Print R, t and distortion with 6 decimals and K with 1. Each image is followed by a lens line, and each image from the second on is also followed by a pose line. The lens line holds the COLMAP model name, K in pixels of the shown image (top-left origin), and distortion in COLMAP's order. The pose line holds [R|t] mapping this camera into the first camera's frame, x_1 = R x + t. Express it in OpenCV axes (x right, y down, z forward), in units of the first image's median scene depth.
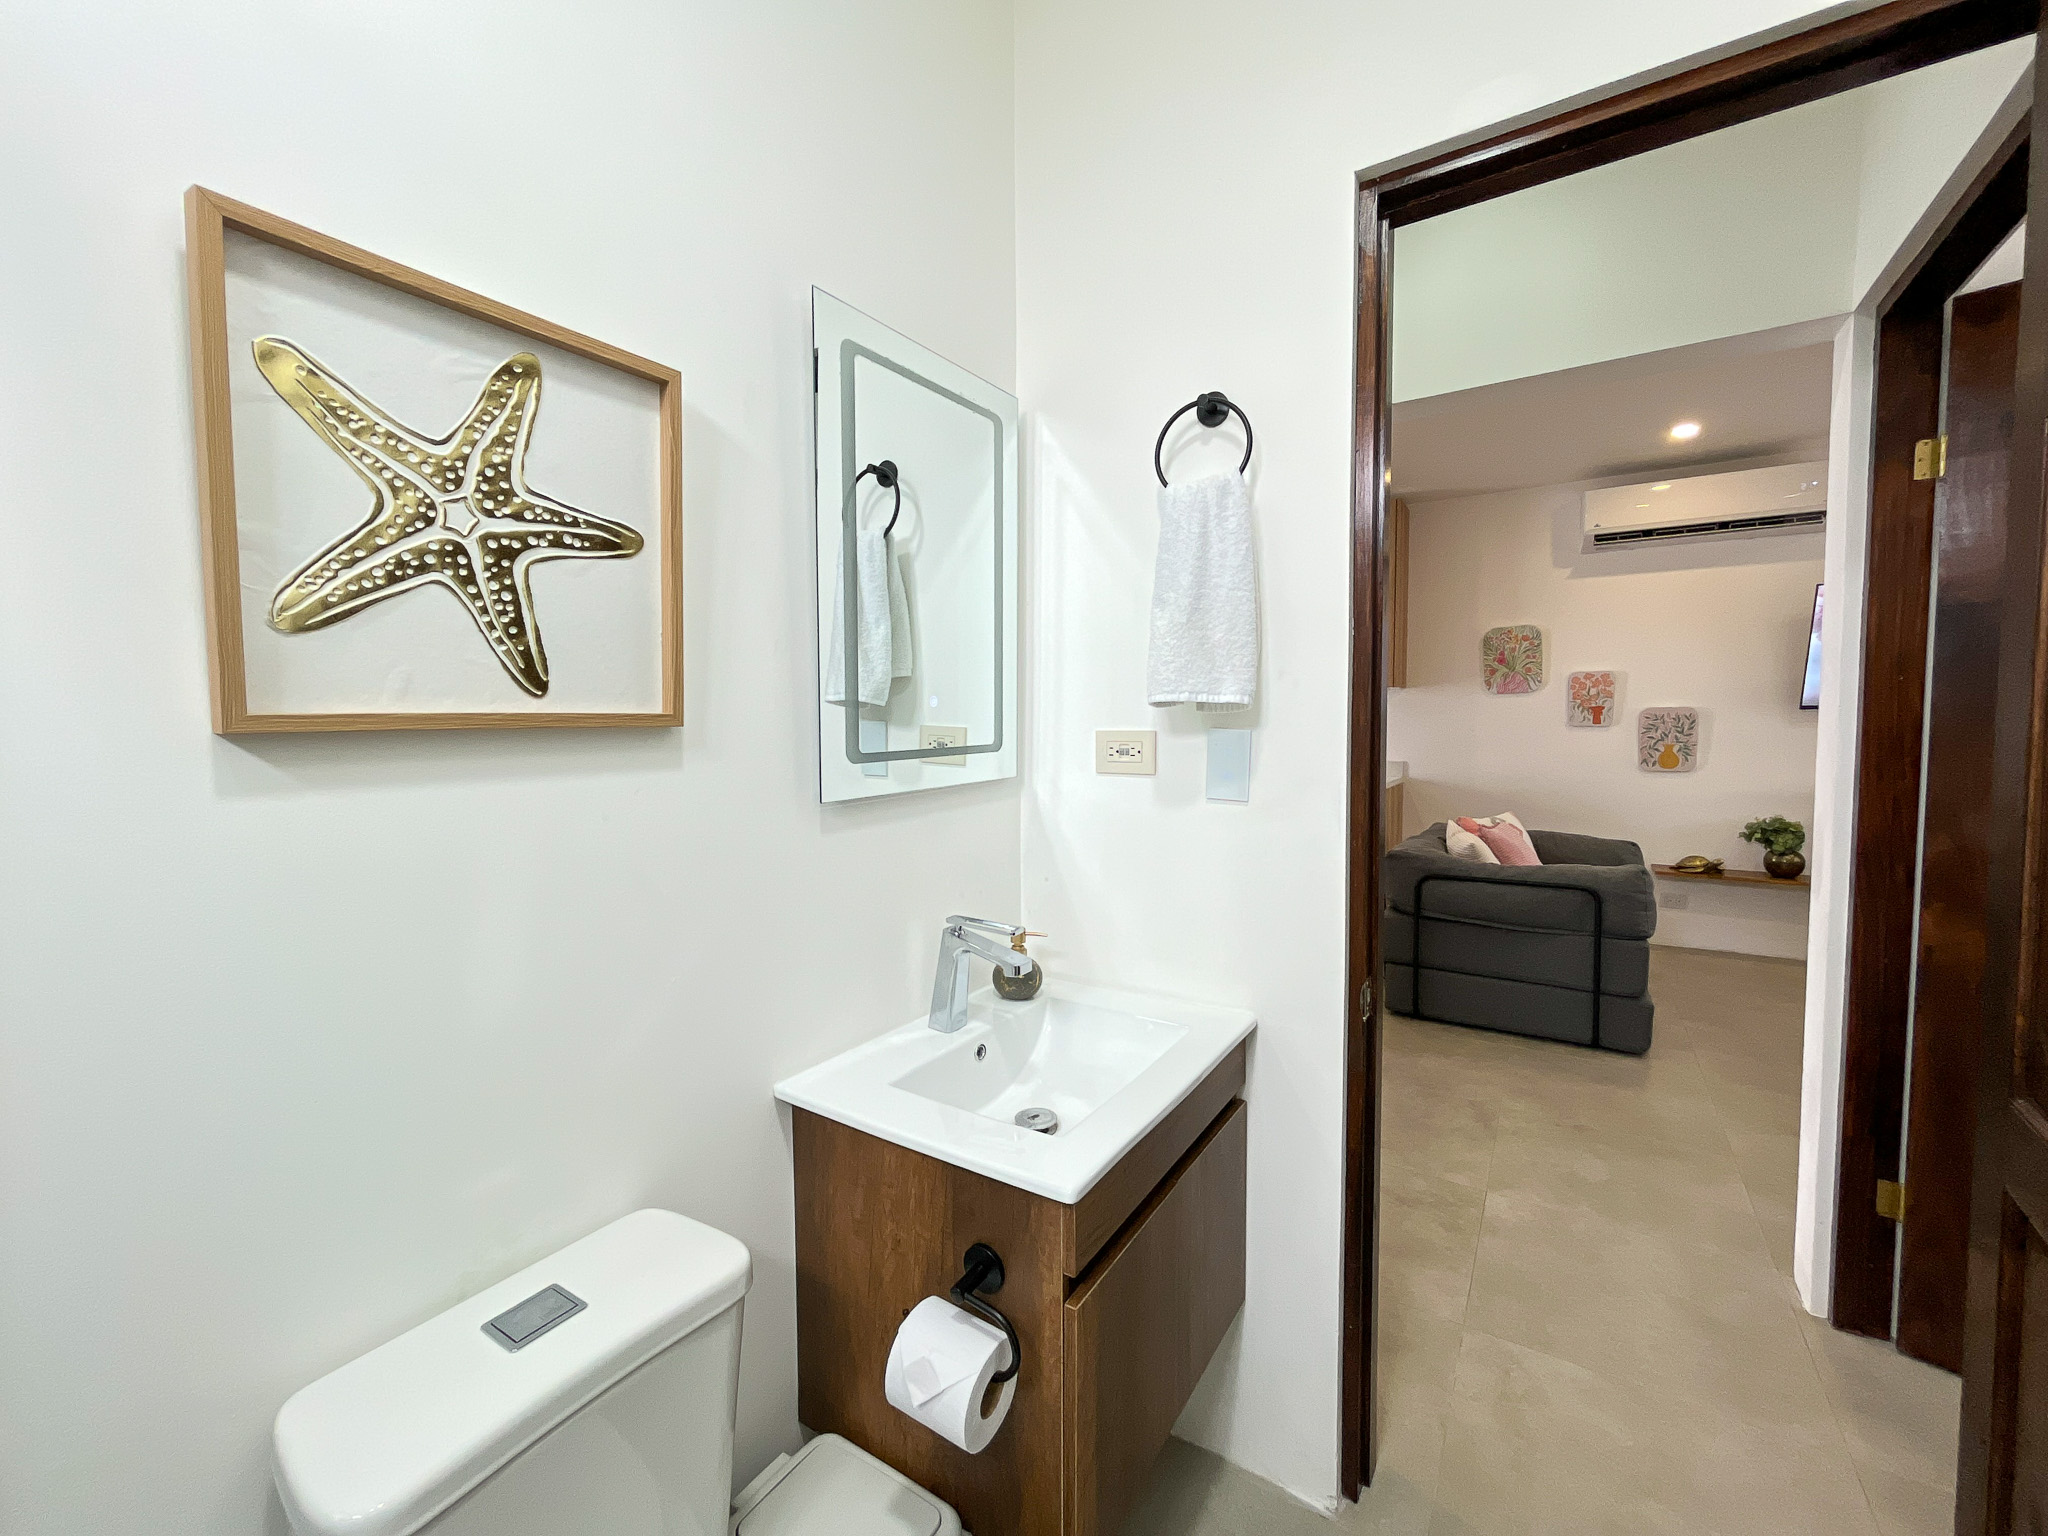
lens RADIAL K [[820.9, 0, 1013.7], [0, 820.9, 762.7], [0, 0, 1]] dist [-0.006581, 0.001235]
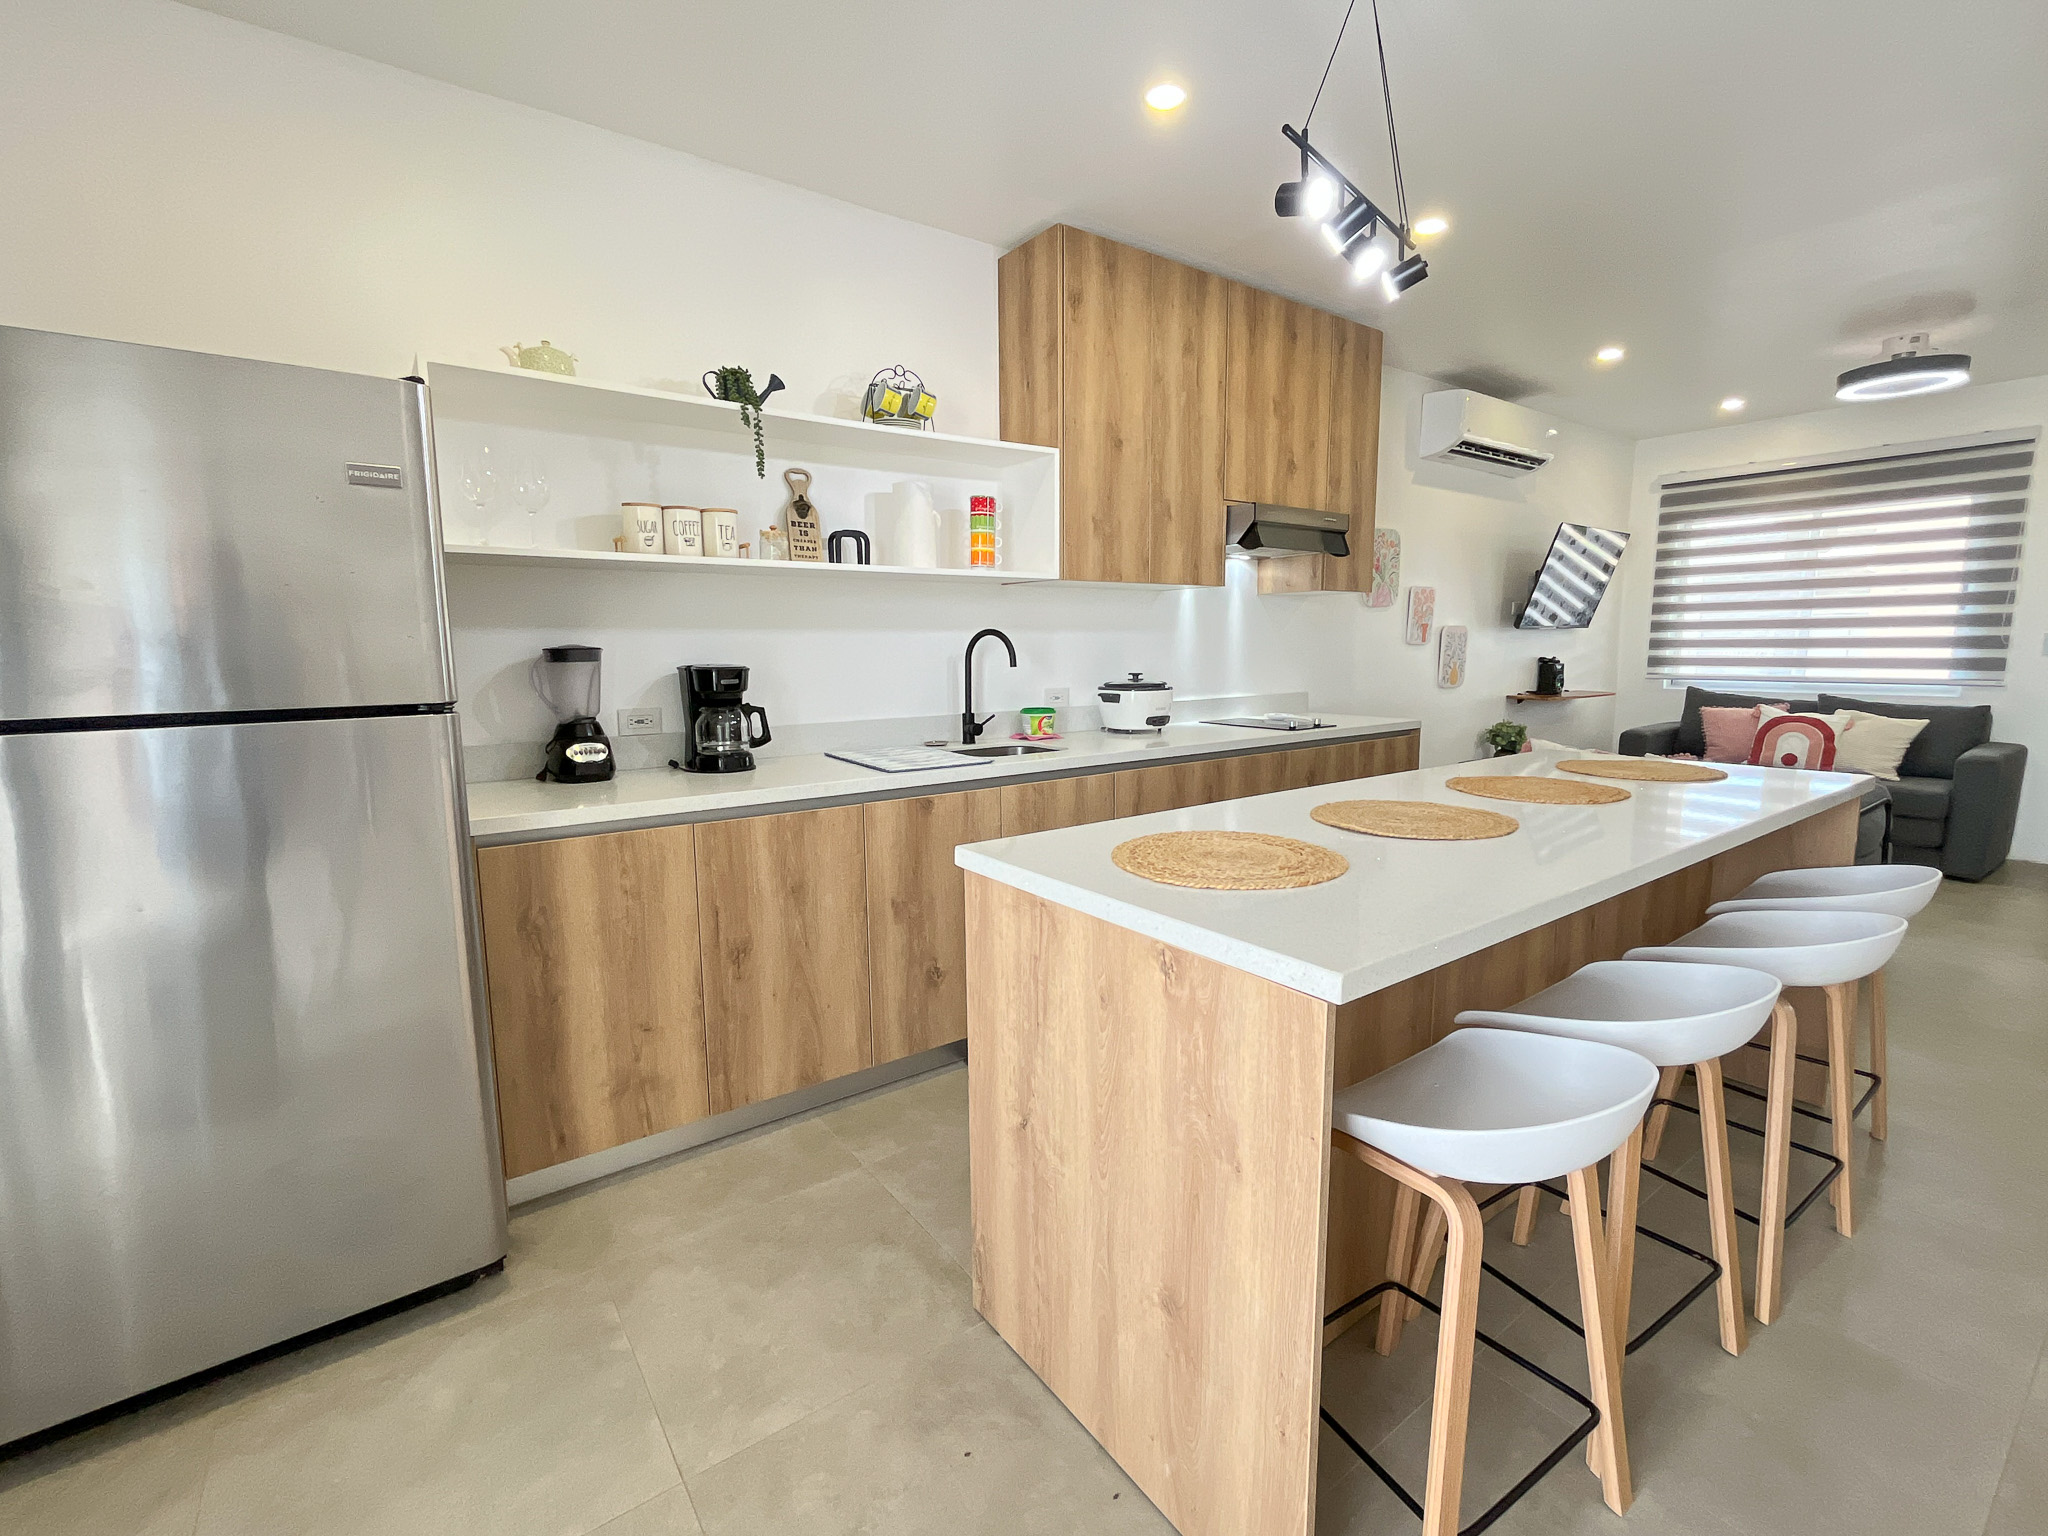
lens RADIAL K [[933.1, 0, 998.4], [0, 933.1, 770.2], [0, 0, 1]] dist [-0.008720, 0.000704]
pose [[0.344779, -0.119161, 0.931090, -0.521878], [0.057559, 0.992727, 0.105736, -0.044104], [-0.936918, 0.017137, 0.349130, 1.134423]]
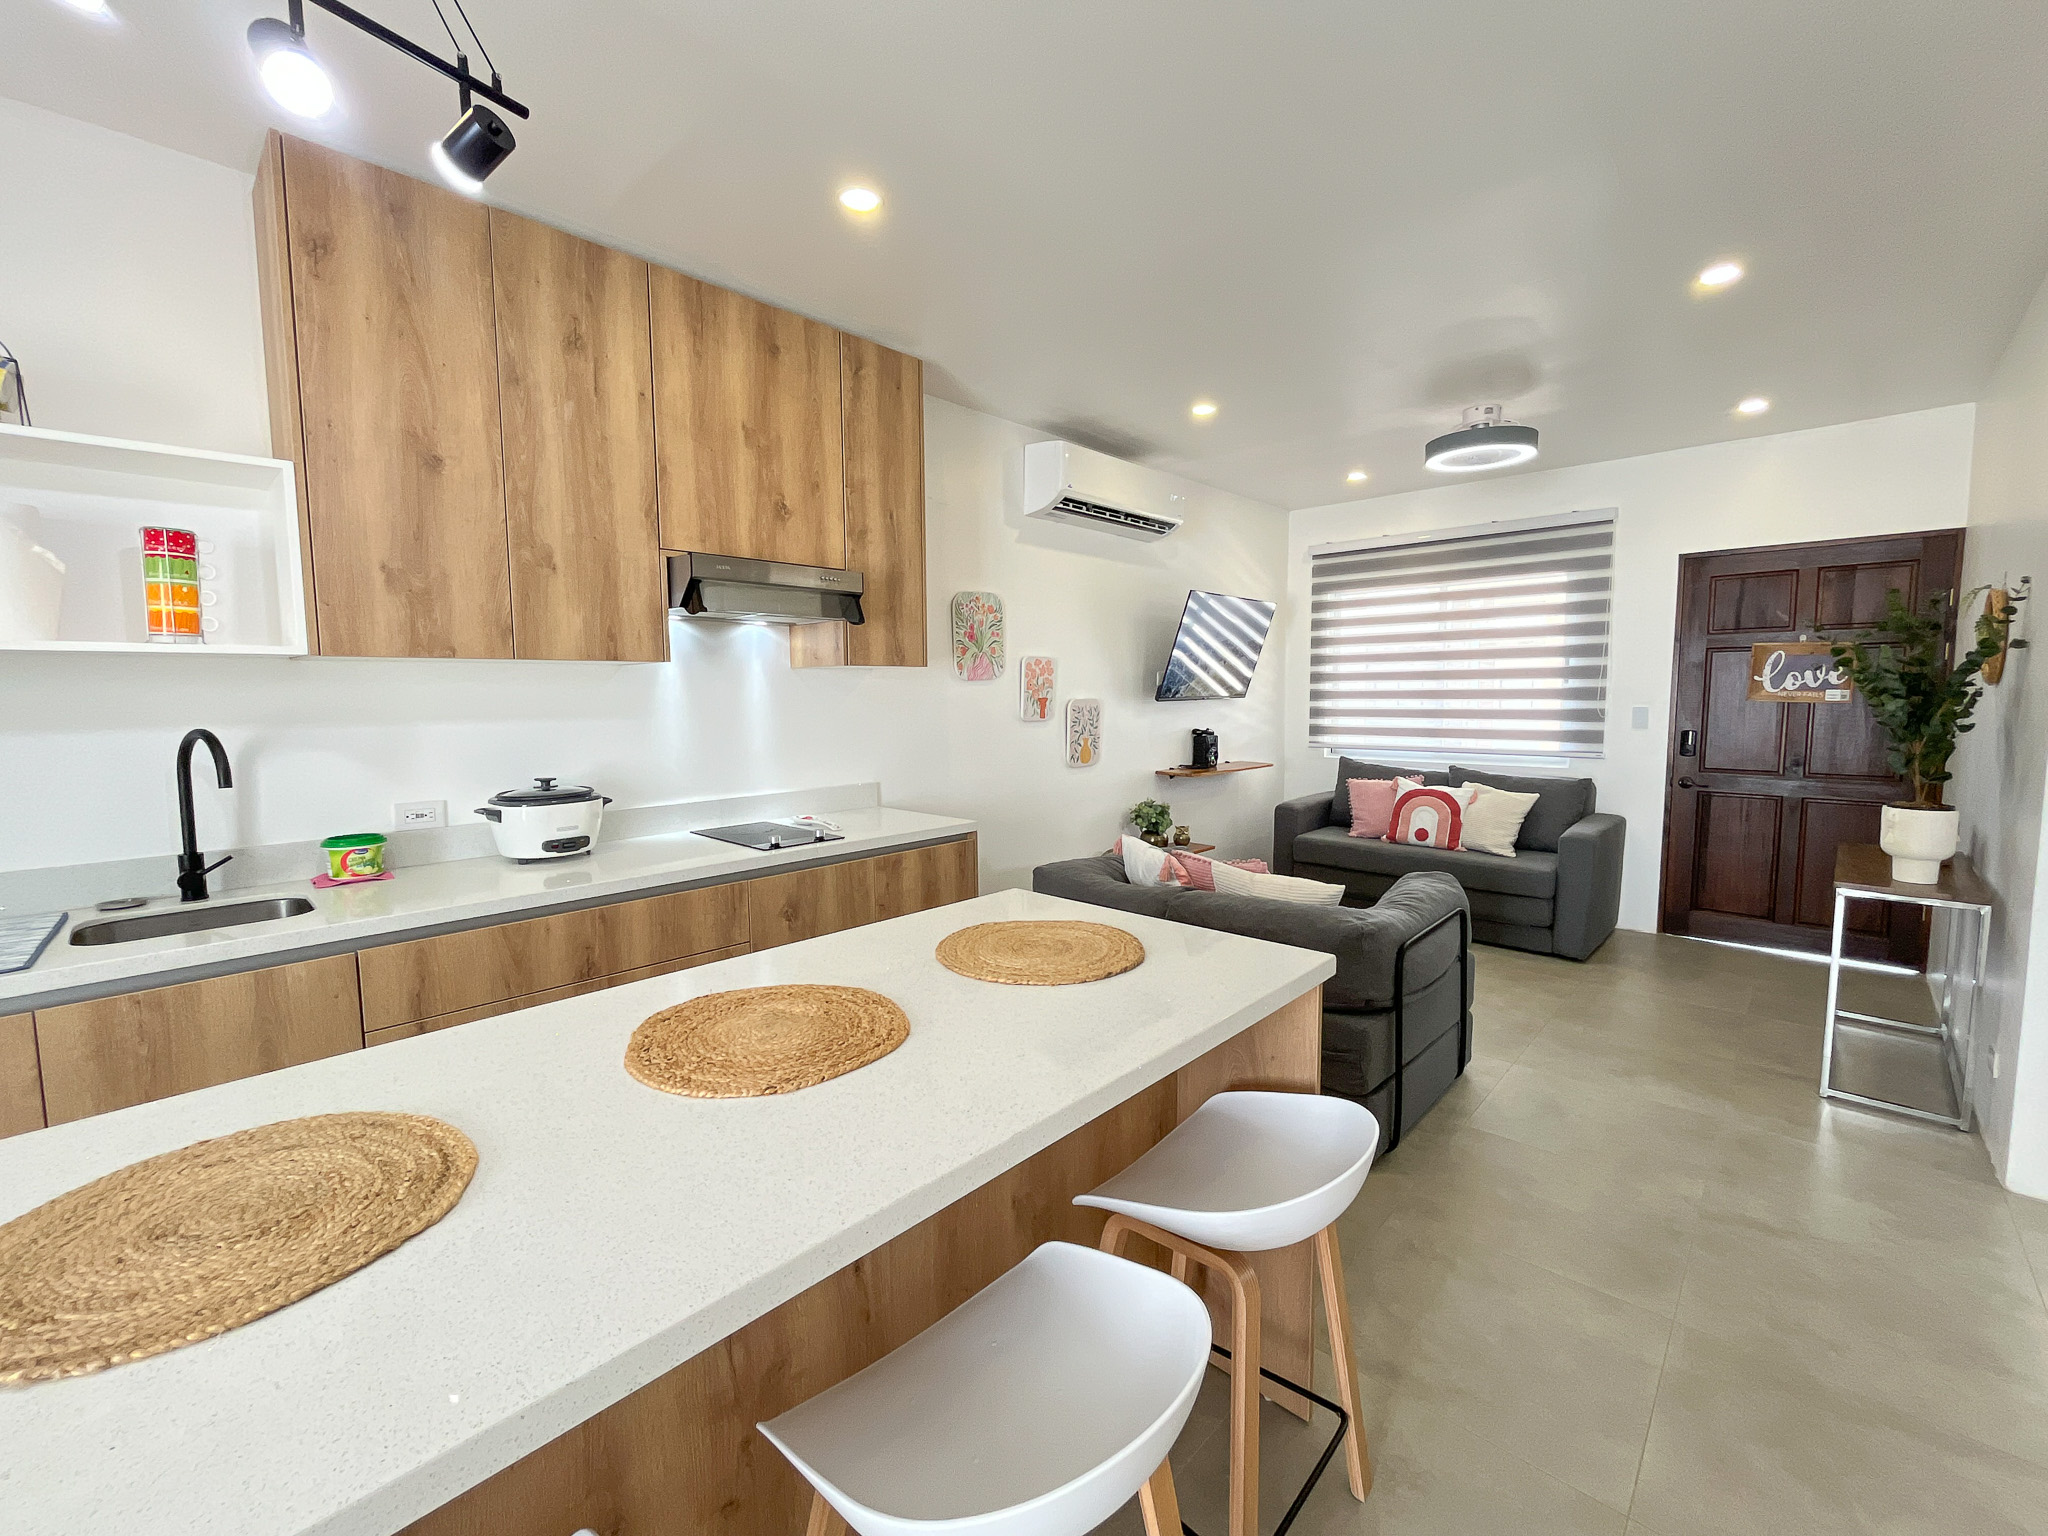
lens RADIAL K [[861.3, 0, 1026.0], [0, 861.3, 762.3], [0, 0, 1]] dist [-0.008533, 0.002024]
pose [[0.160273, -0.072461, 0.984410, -0.199012], [0.060087, 0.996169, 0.063544, -0.062184], [-0.985242, 0.048966, 0.164013, 0.906713]]
